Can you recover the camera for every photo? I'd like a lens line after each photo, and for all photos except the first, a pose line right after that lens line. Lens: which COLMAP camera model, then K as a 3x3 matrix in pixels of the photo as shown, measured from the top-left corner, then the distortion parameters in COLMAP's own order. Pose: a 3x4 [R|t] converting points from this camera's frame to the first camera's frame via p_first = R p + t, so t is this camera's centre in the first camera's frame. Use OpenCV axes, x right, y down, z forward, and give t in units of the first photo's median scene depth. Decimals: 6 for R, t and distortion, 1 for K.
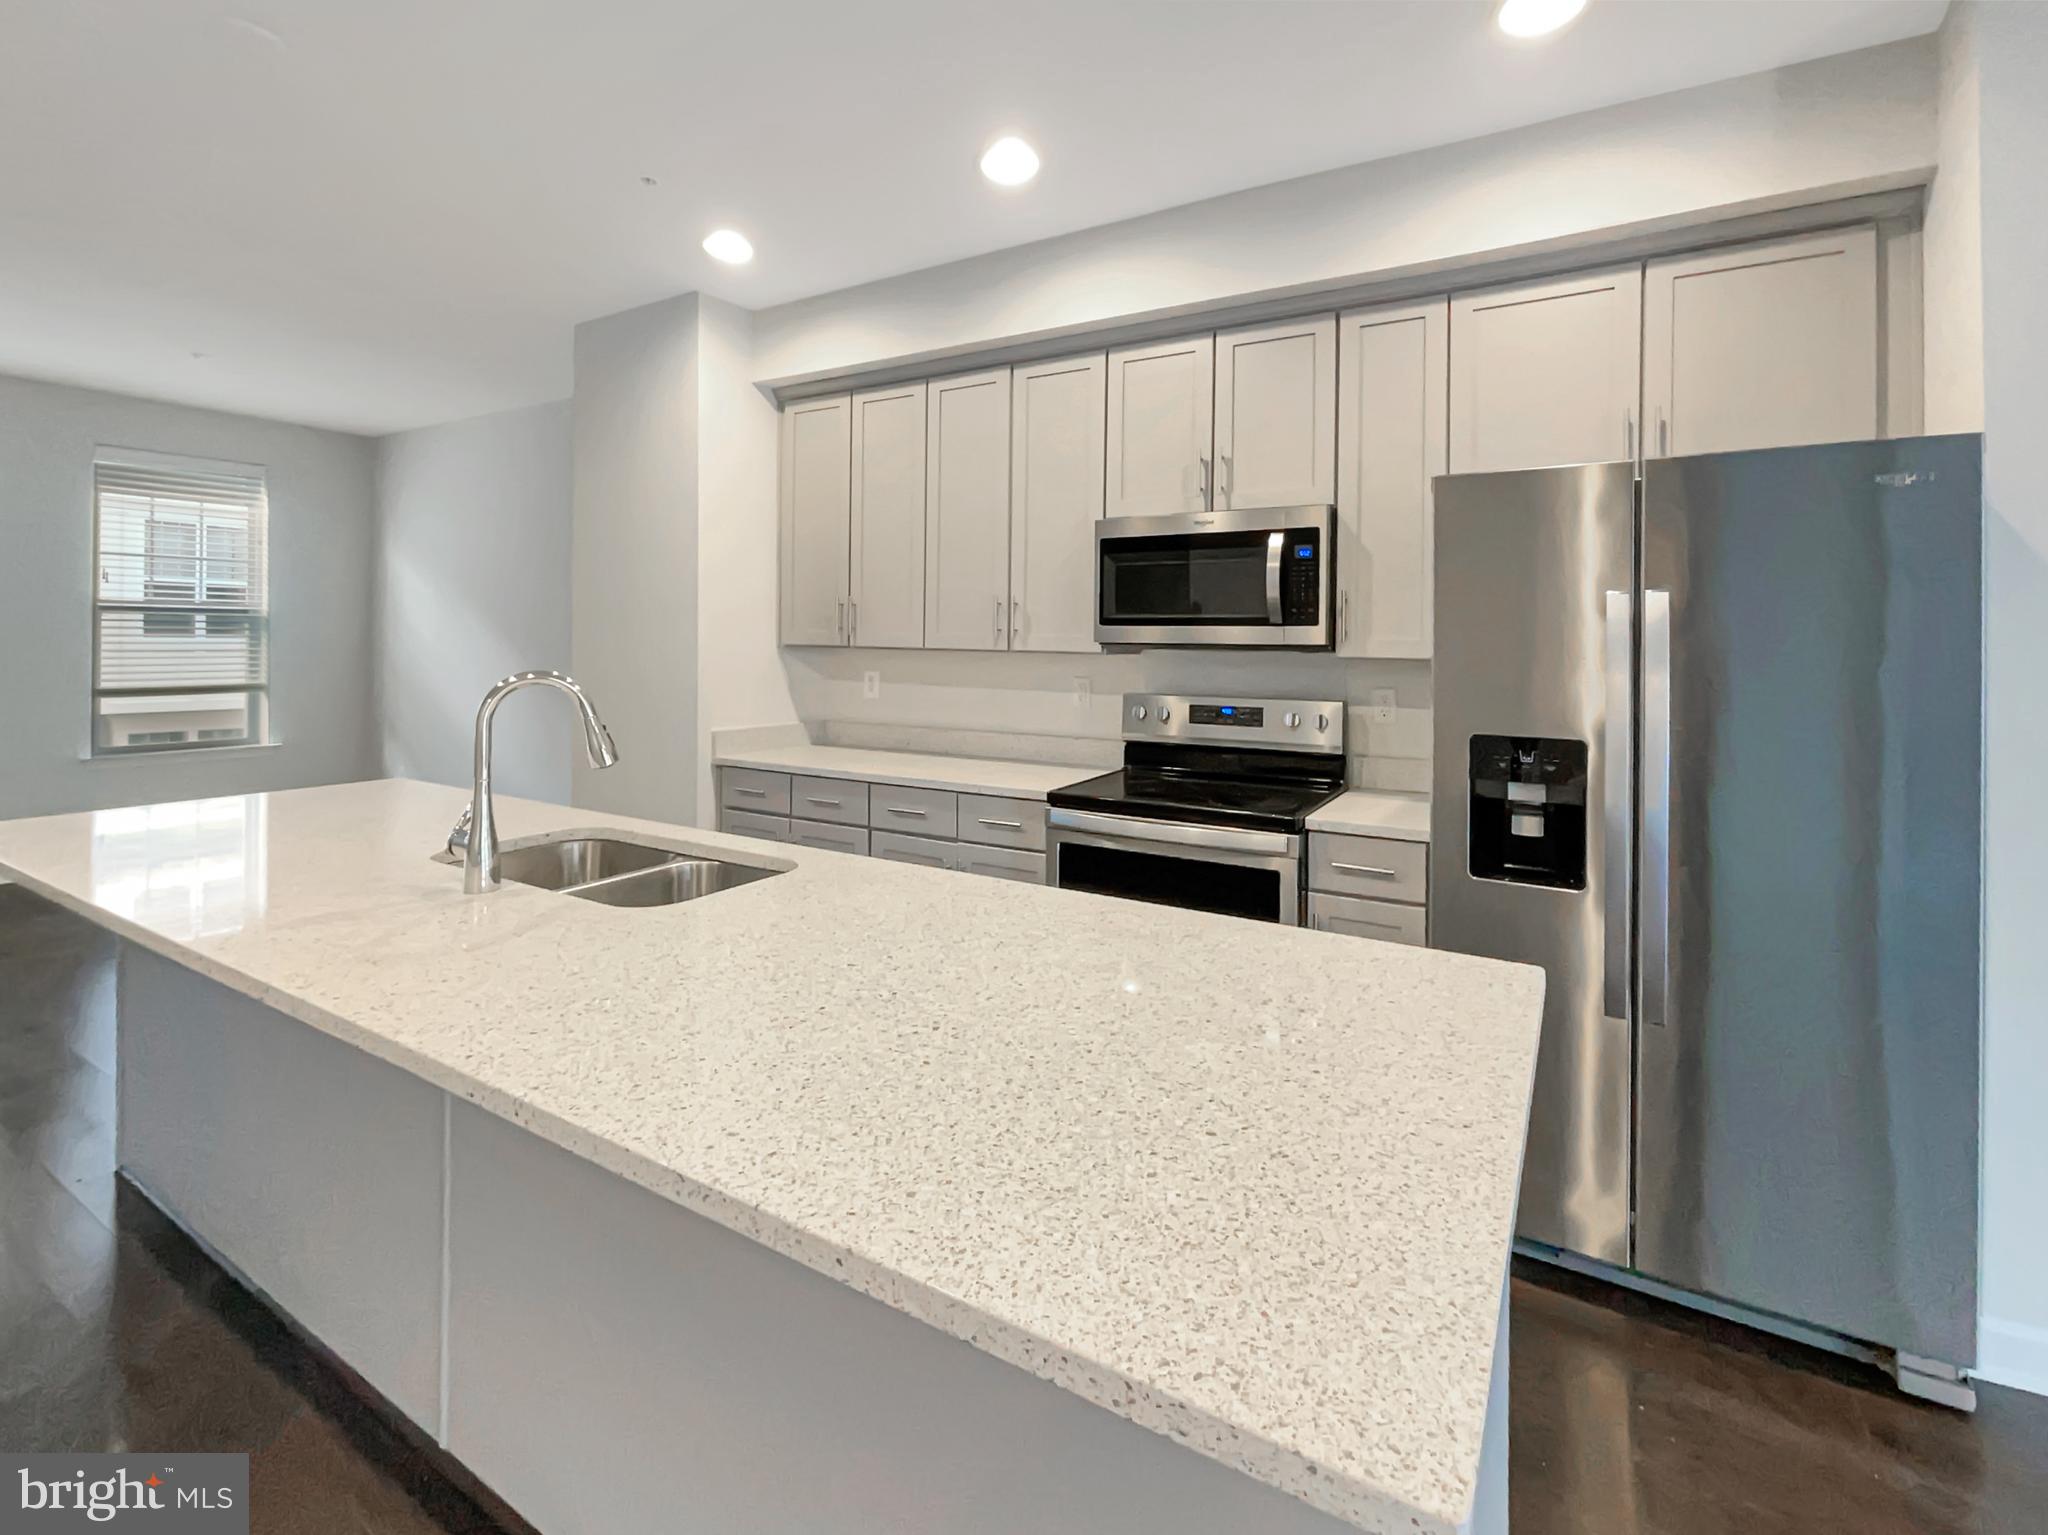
lens RADIAL K [[888.9, 0, 1021.9], [0, 888.9, 782.6], [0, 0, 1]] dist [0.008280, -0.000199]
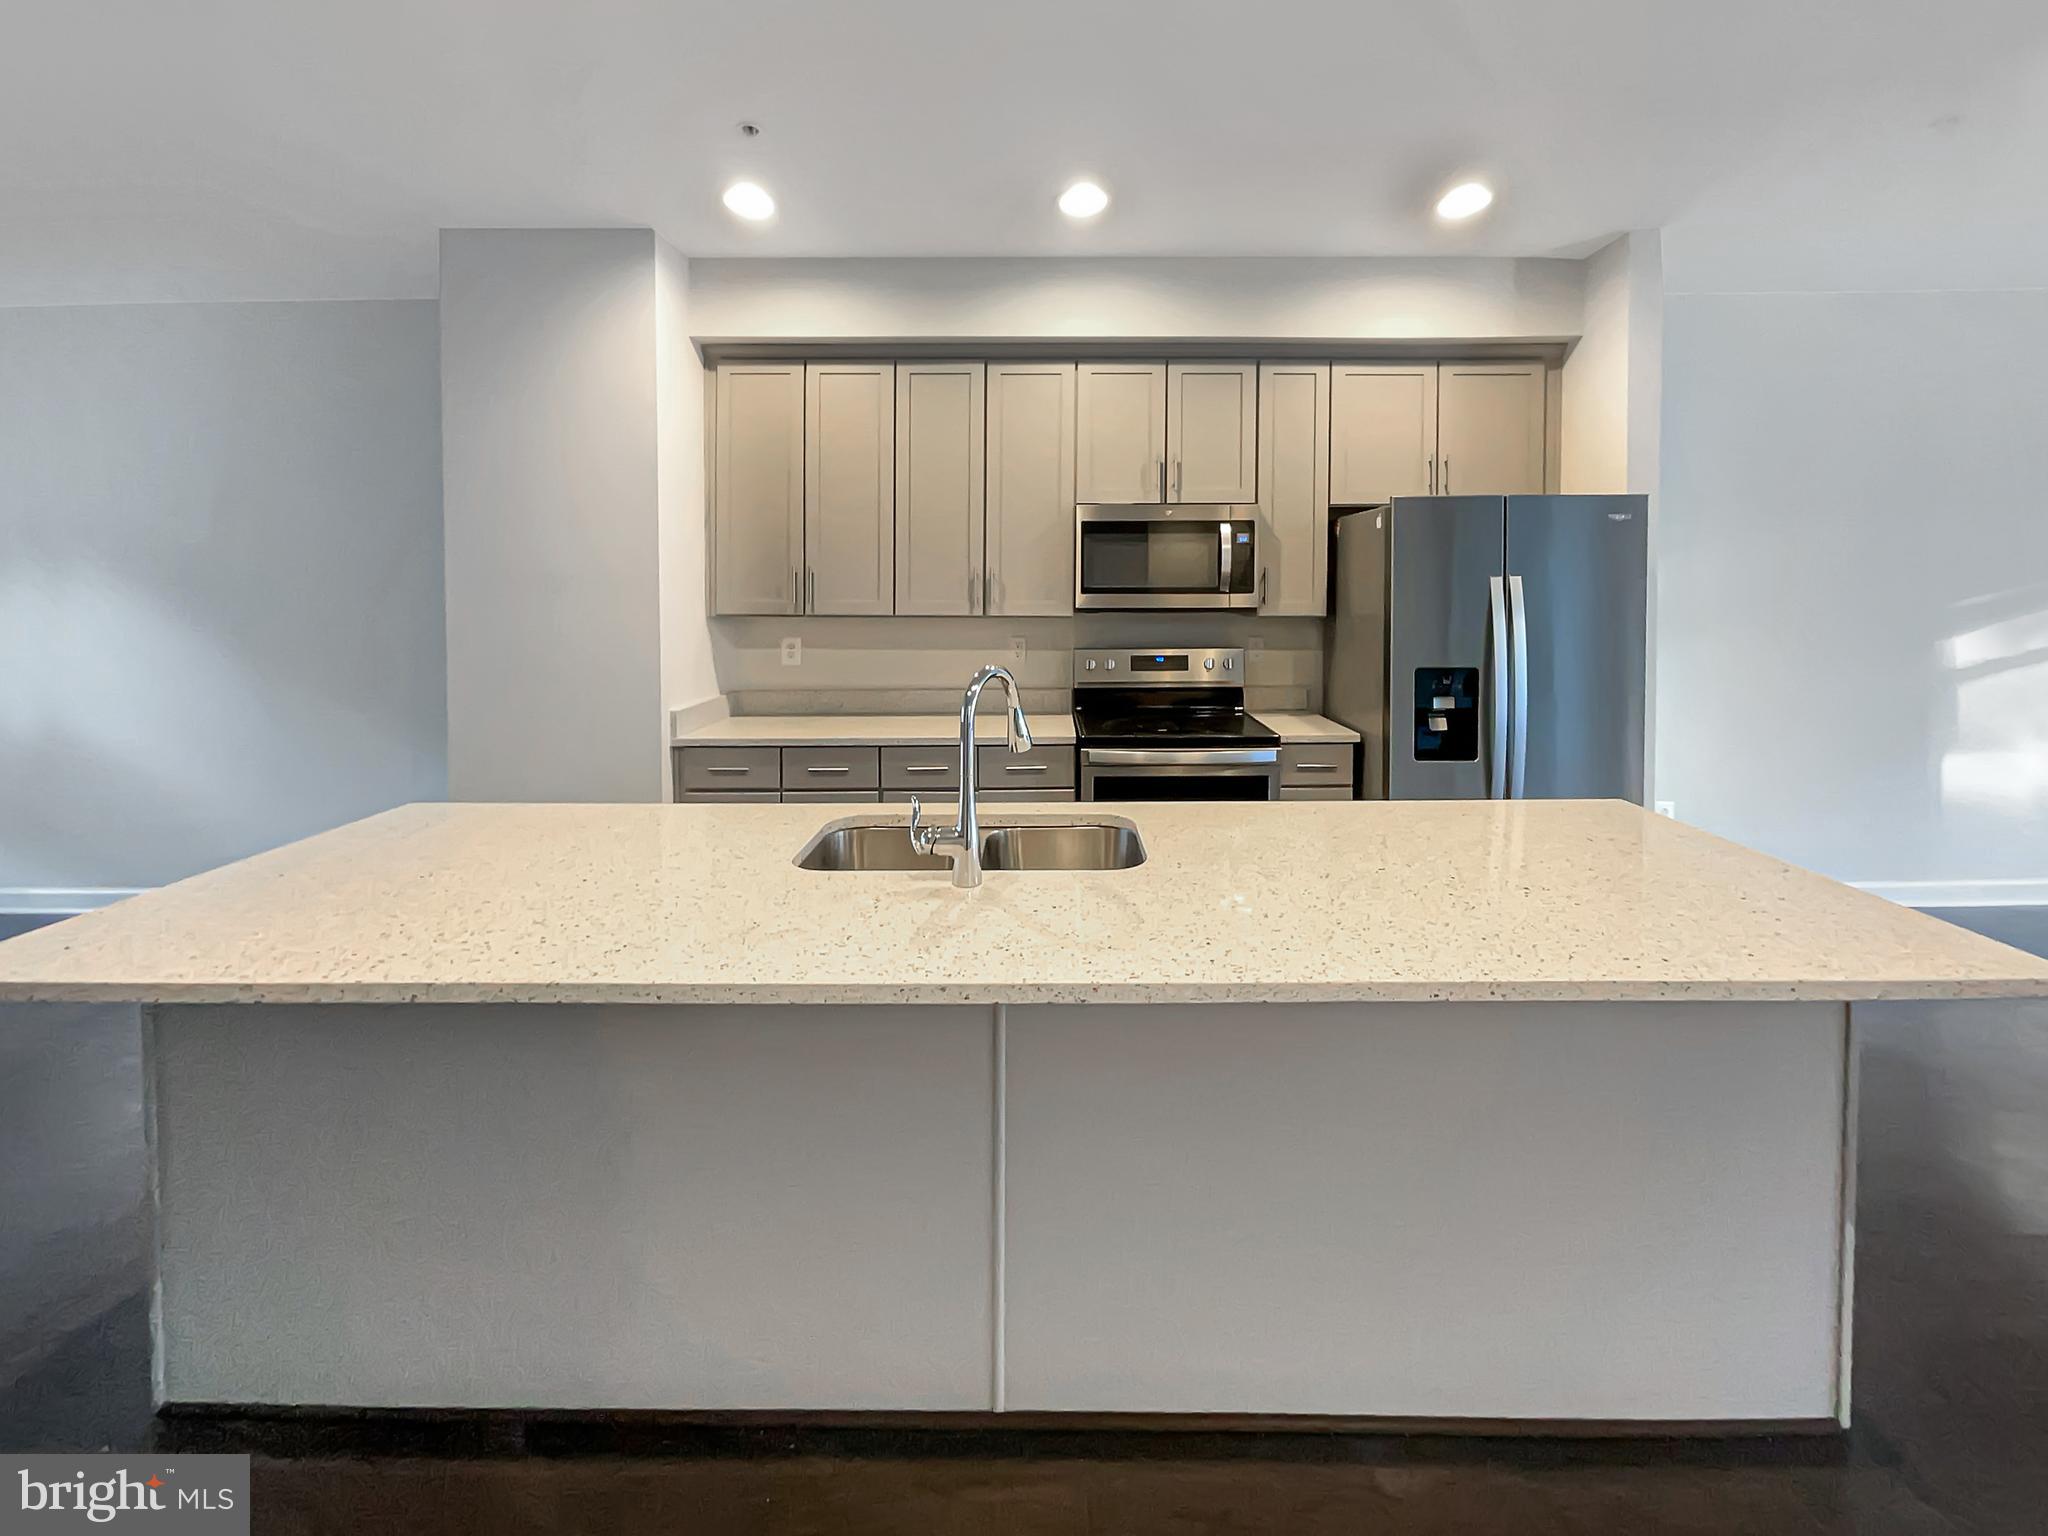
lens RADIAL K [[821.7, 0, 1022.9], [0, 821.7, 750.5], [0, 0, 1]] dist [0.000635, 0.000153]
pose [[0.859688, -0.111898, 0.498413, -0.586028], [0.091345, 0.993661, 0.065528, -0.049864], [-0.502586, -0.010806, 0.864459, 0.087590]]
